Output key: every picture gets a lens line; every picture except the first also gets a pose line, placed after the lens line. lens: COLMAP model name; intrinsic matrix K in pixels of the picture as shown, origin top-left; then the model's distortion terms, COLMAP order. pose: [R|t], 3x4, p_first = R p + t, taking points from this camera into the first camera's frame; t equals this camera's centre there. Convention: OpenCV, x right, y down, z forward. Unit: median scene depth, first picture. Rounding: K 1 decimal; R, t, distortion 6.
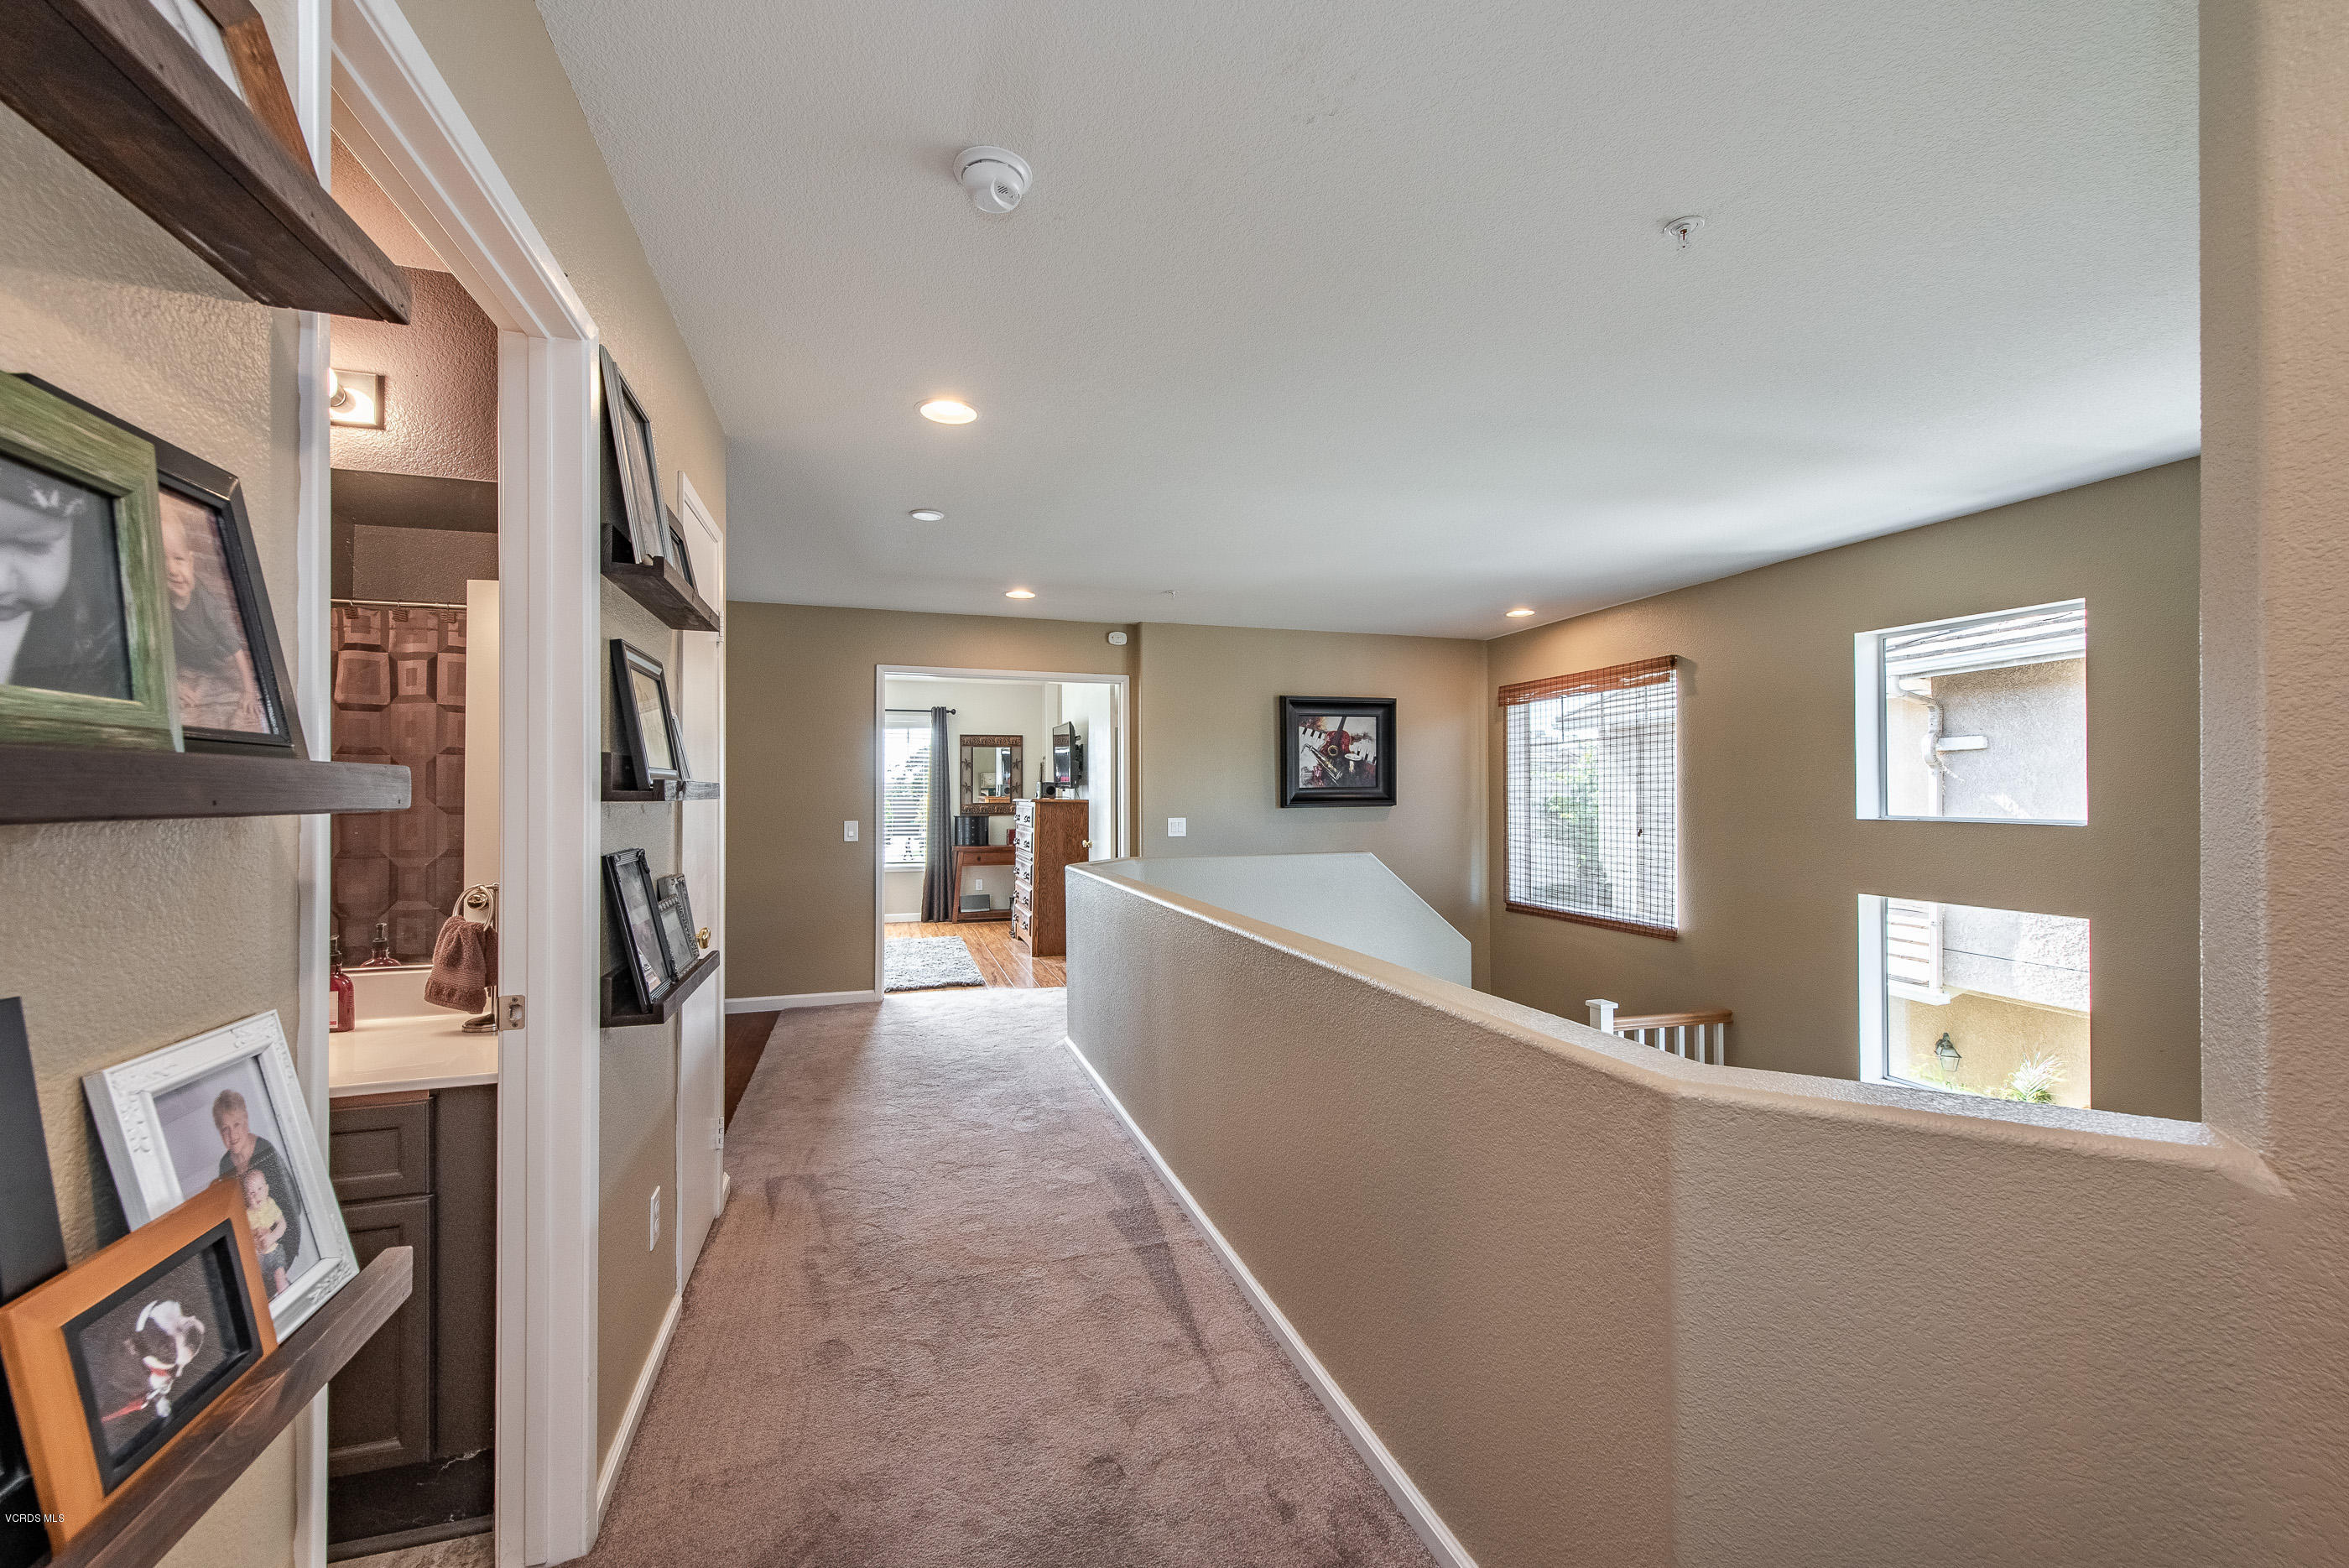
lens RADIAL K [[922.0, 0, 1166.5], [0, 922.0, 776.4], [0, 0, 1]] dist [0.003140, -0.001878]
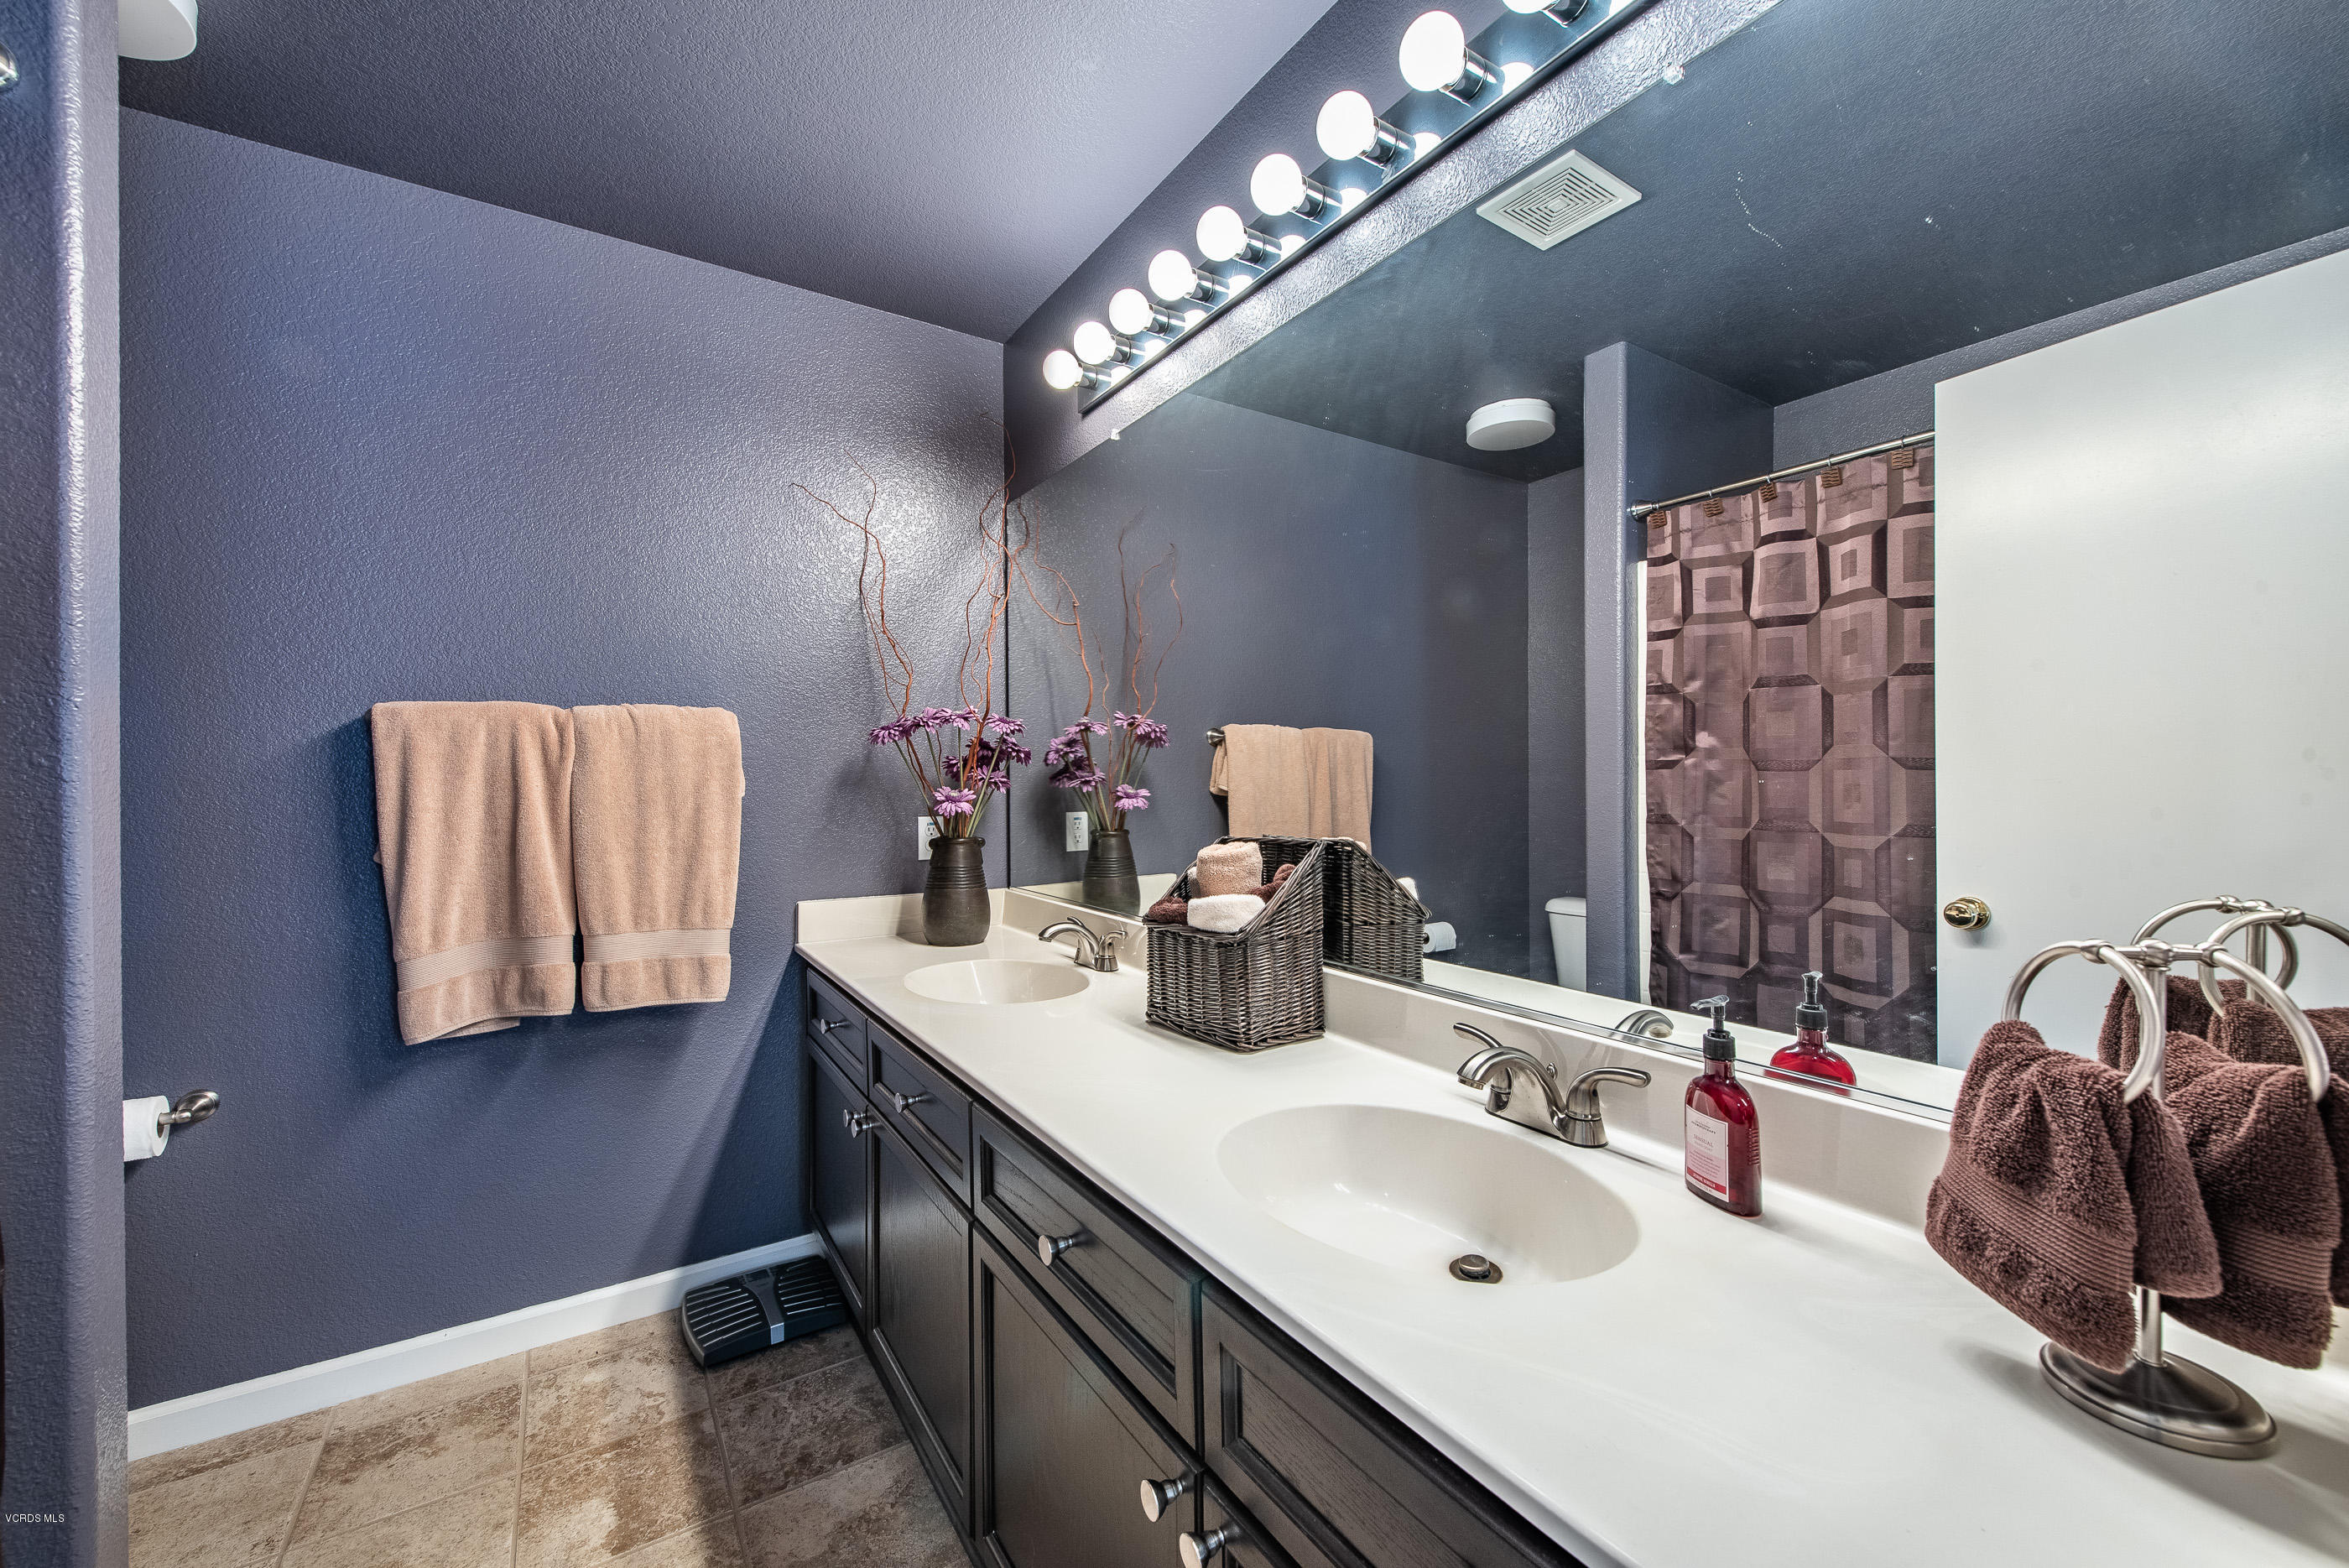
lens RADIAL K [[922.0, 0, 1165.0], [0, 922.0, 768.3], [0, 0, 1]] dist [0.003140, -0.001878]
pose [[0.252974, -0.001091, -0.967472, -0.295291], [0.016855, 0.999853, 0.003280, 0.029251], [0.967326, -0.017137, 0.252955, 0.347701]]
